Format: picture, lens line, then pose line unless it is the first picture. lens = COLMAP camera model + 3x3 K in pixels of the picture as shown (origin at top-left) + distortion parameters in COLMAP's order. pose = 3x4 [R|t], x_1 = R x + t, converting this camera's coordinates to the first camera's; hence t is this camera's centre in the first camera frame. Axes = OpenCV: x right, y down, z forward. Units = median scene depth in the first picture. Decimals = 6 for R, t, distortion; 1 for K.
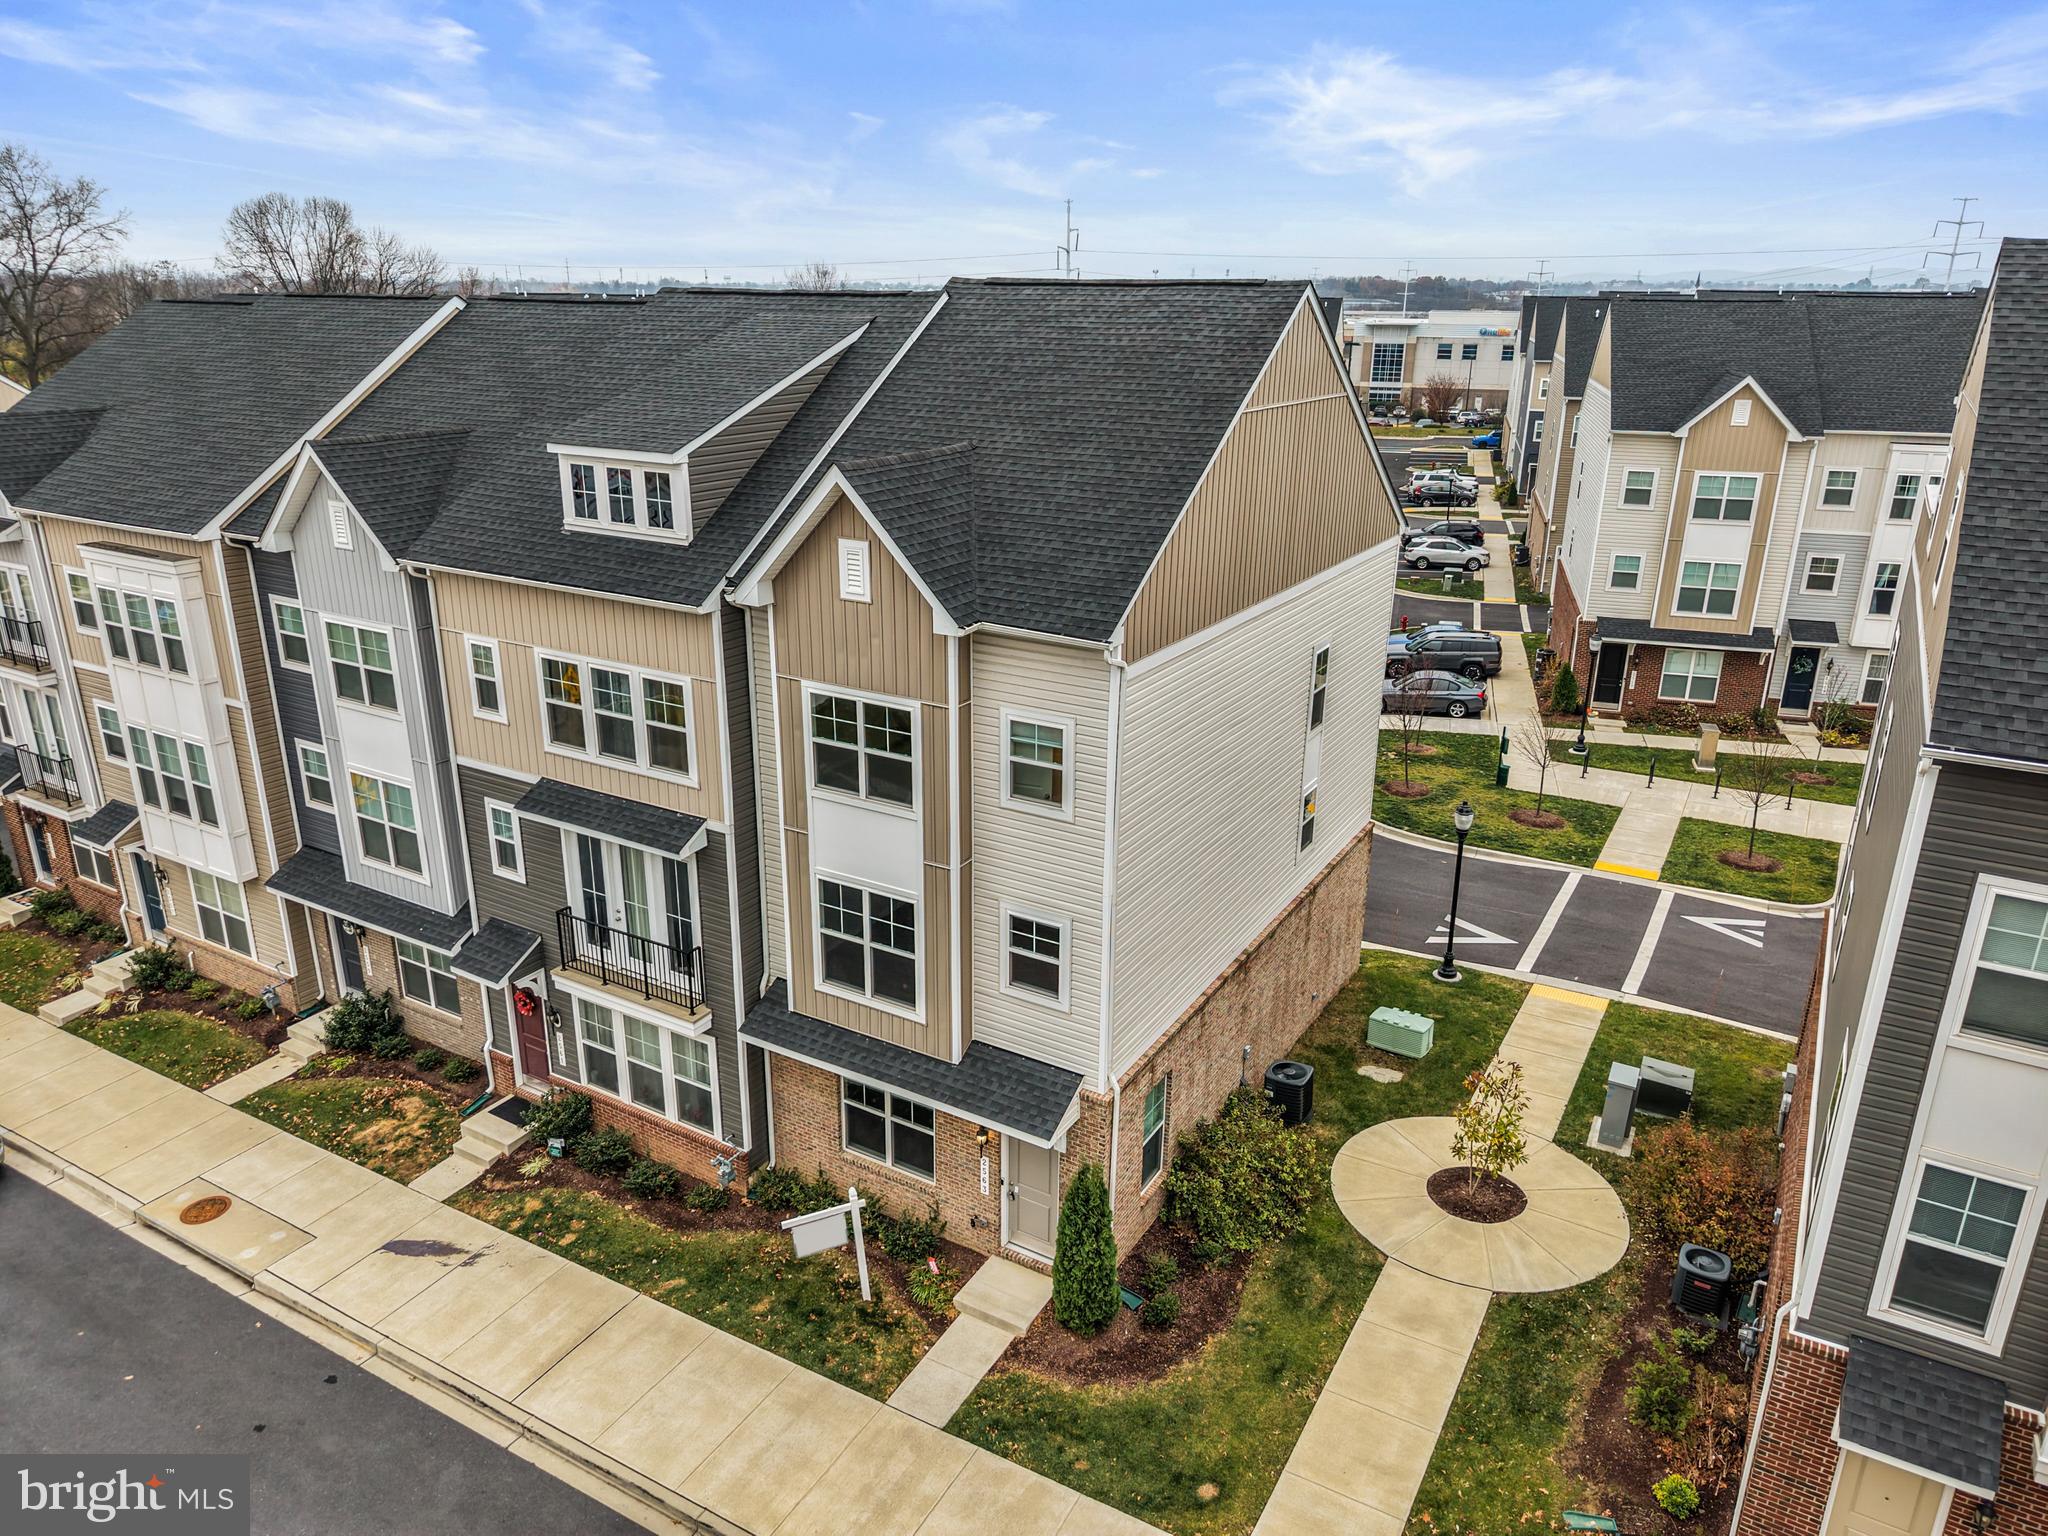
lens RADIAL K [[1392.6, 0, 1024.0], [0, 1392.6, 768.0], [0, 0, 1]] dist [0.008126, -0.000128]
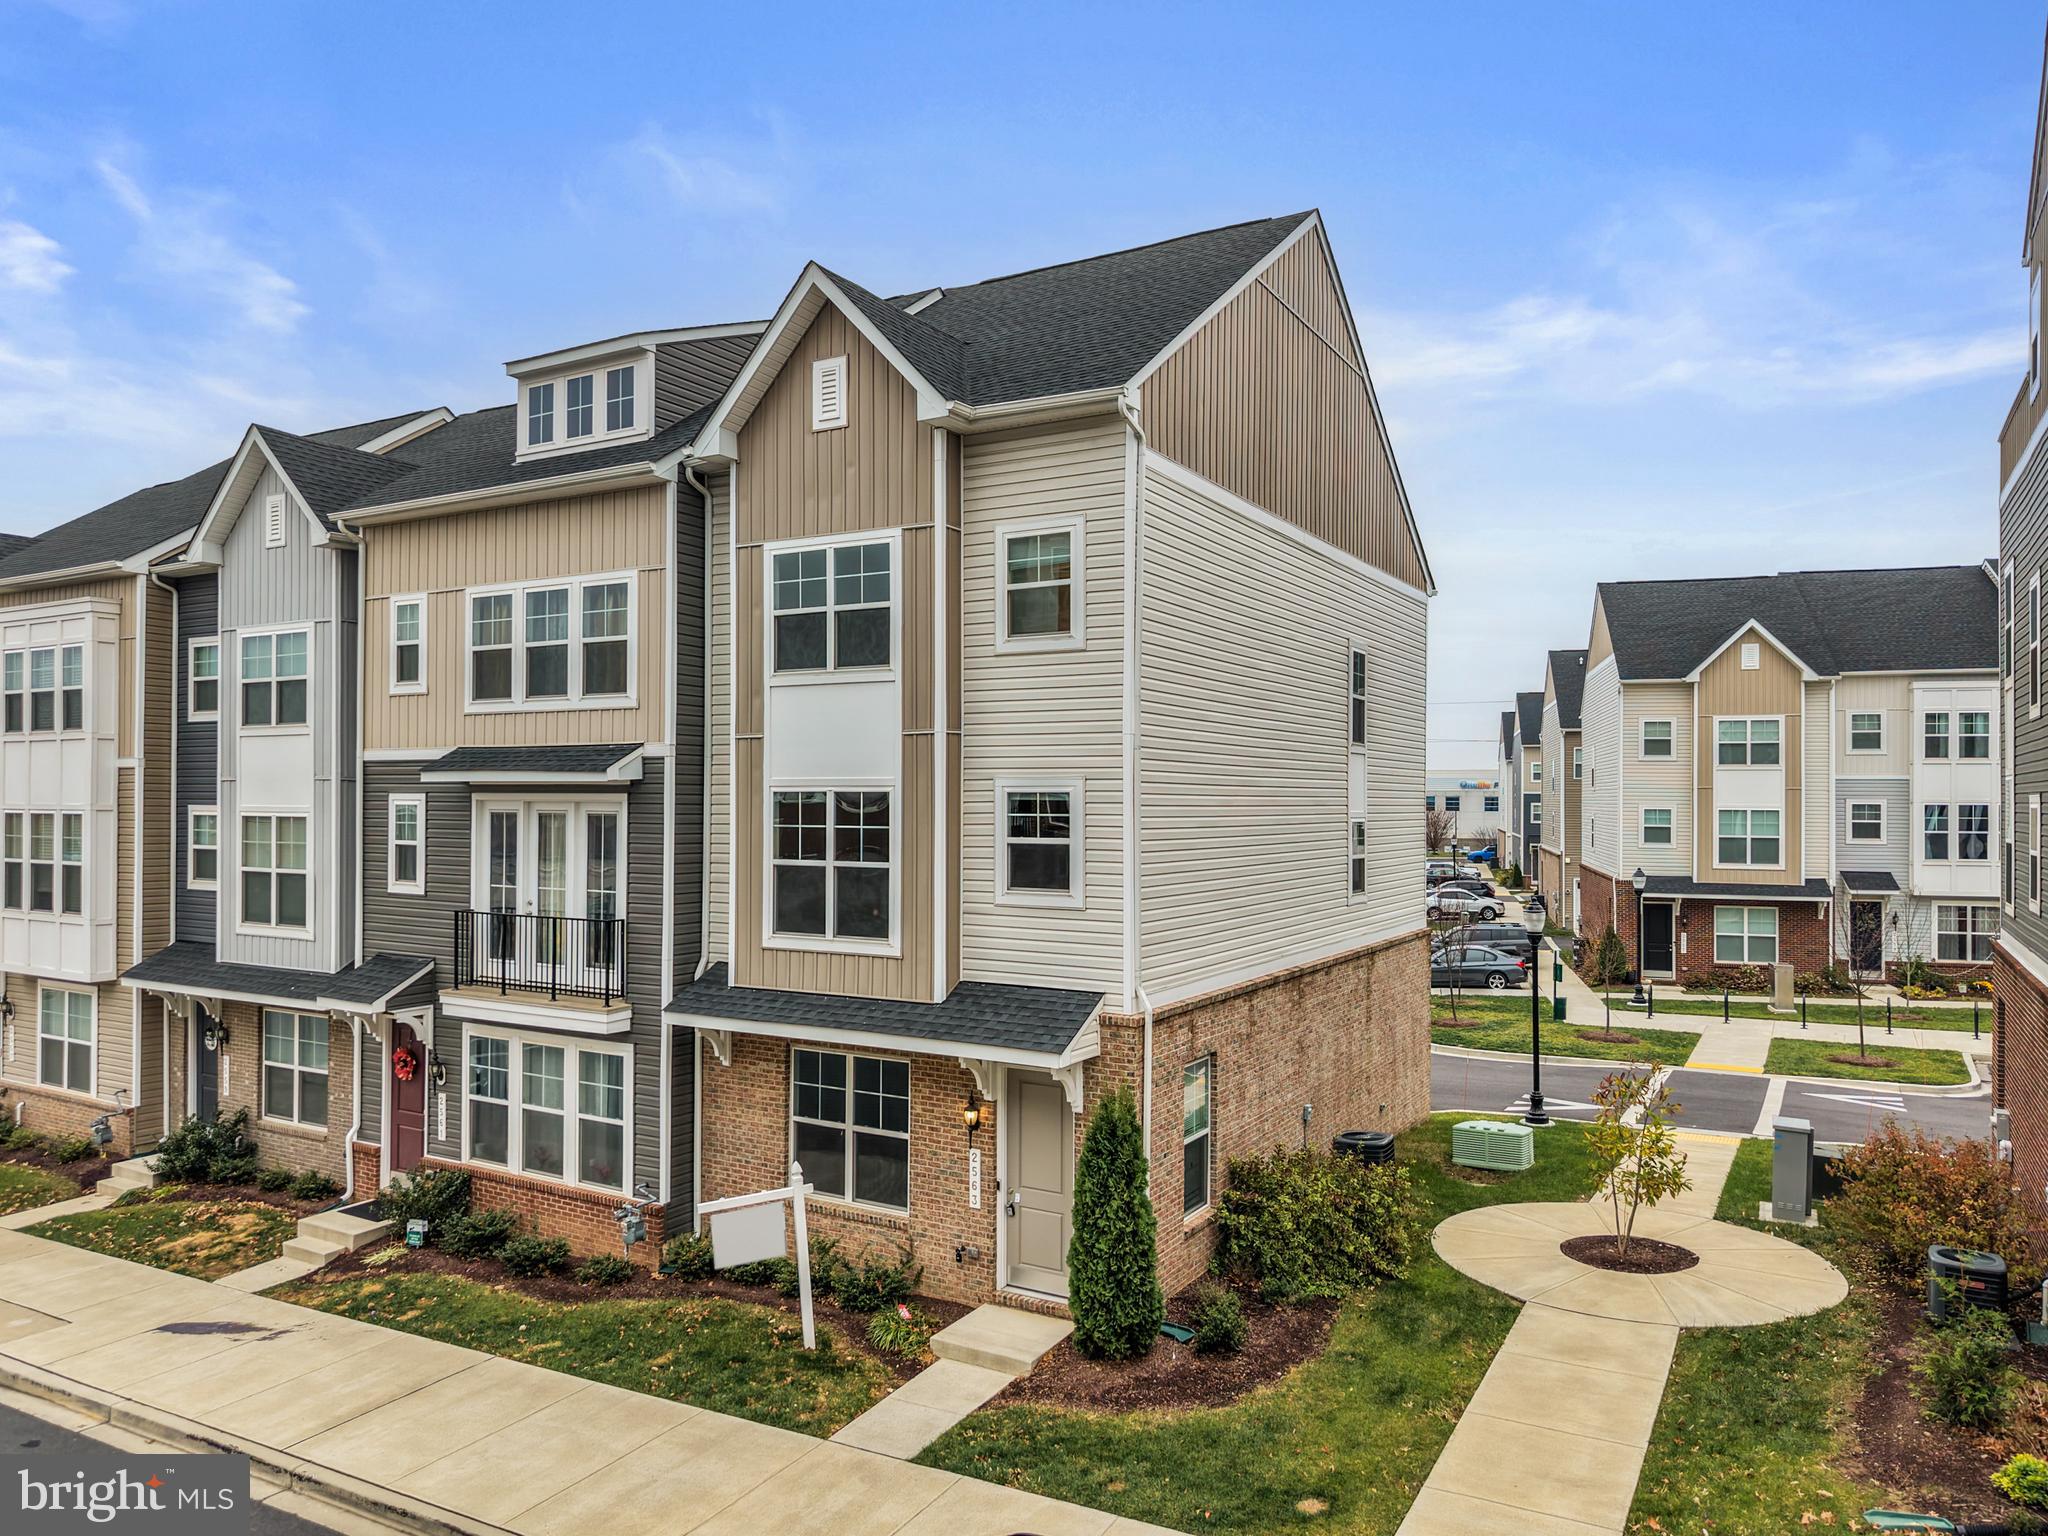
lens RADIAL K [[1400.5, 0, 1021.3], [0, 1400.5, 784.8], [0, 0, 1]] dist [0.008102, -0.004321]
pose [[0.999979, -0.006191, 0.001658, -0.002944], [0.006387, 0.941063, -0.338172, 0.332772], [0.000533, 0.338176, 0.941083, 0.209559]]
